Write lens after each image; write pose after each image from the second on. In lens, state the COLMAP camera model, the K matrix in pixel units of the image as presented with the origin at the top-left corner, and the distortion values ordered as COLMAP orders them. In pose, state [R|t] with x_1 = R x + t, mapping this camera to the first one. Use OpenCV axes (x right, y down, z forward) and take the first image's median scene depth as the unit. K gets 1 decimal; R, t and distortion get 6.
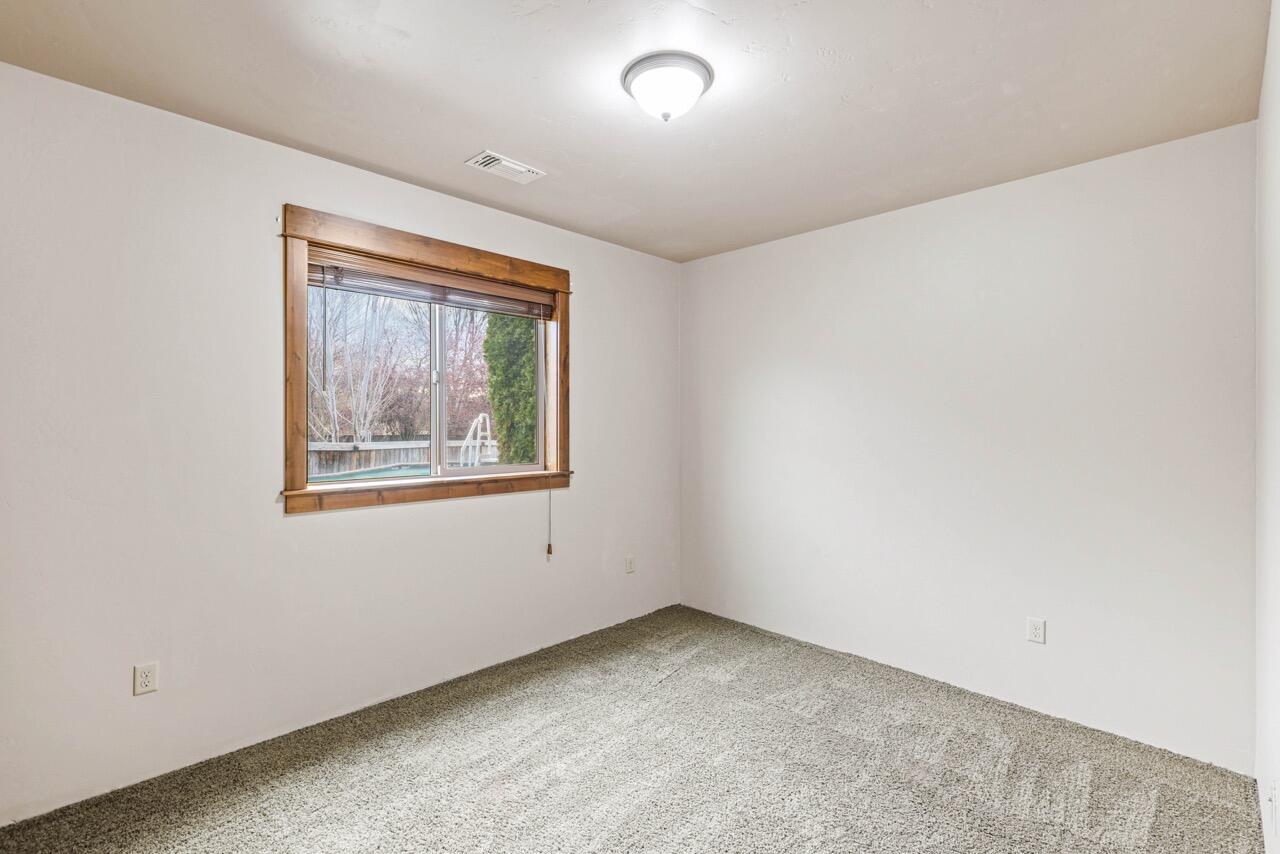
lens RADIAL K [[581.9, 0, 634.6], [0, 581.9, 422.2], [0, 0, 1]] dist [-0.013685, 0.001018]
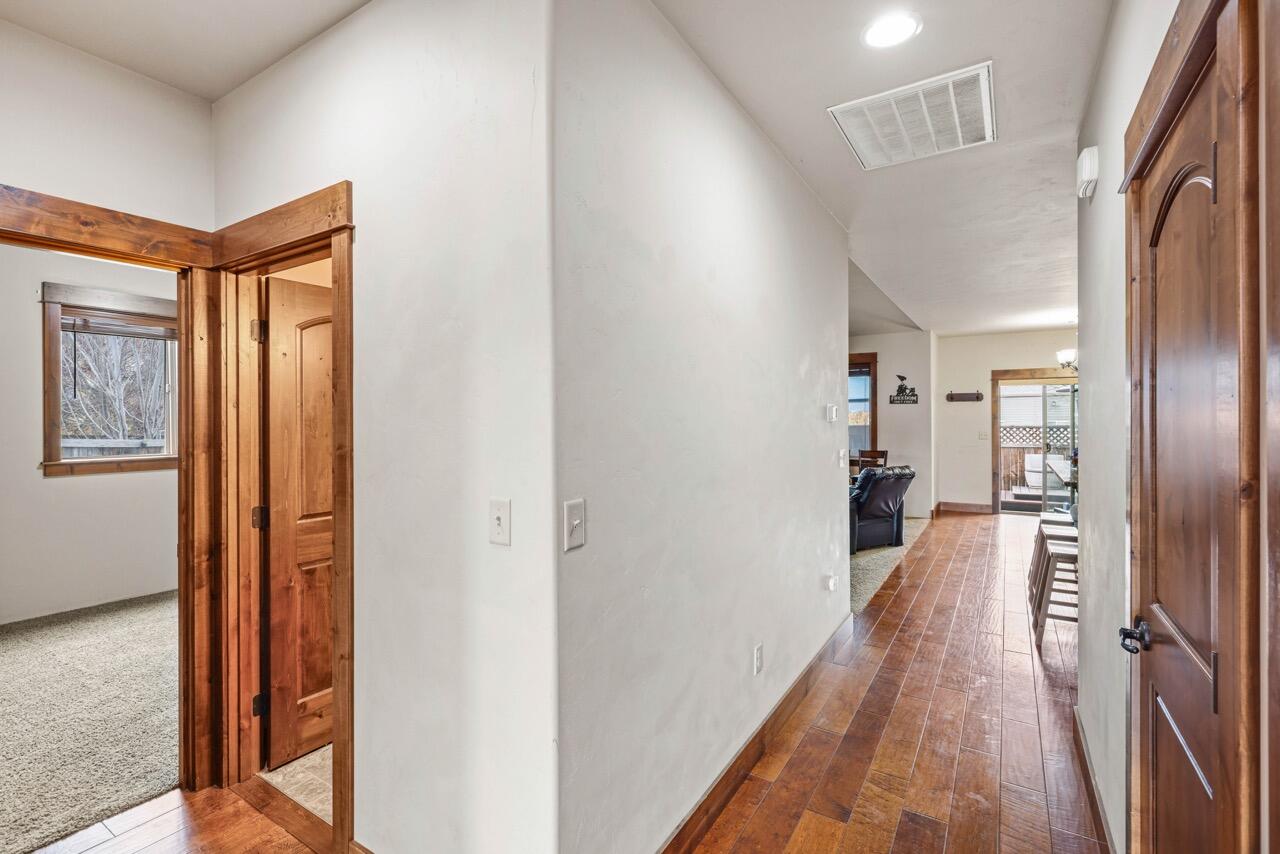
lens RADIAL K [[581.9, 0, 642.4], [0, 581.9, 415.8], [0, 0, 1]] dist [-0.013685, 0.001018]
pose [[0.971075, -0.006124, 0.238698, 0.578134], [0.006582, 0.999978, -0.001124, 0.003534], [-0.238686, 0.002663, 0.971093, -0.866184]]
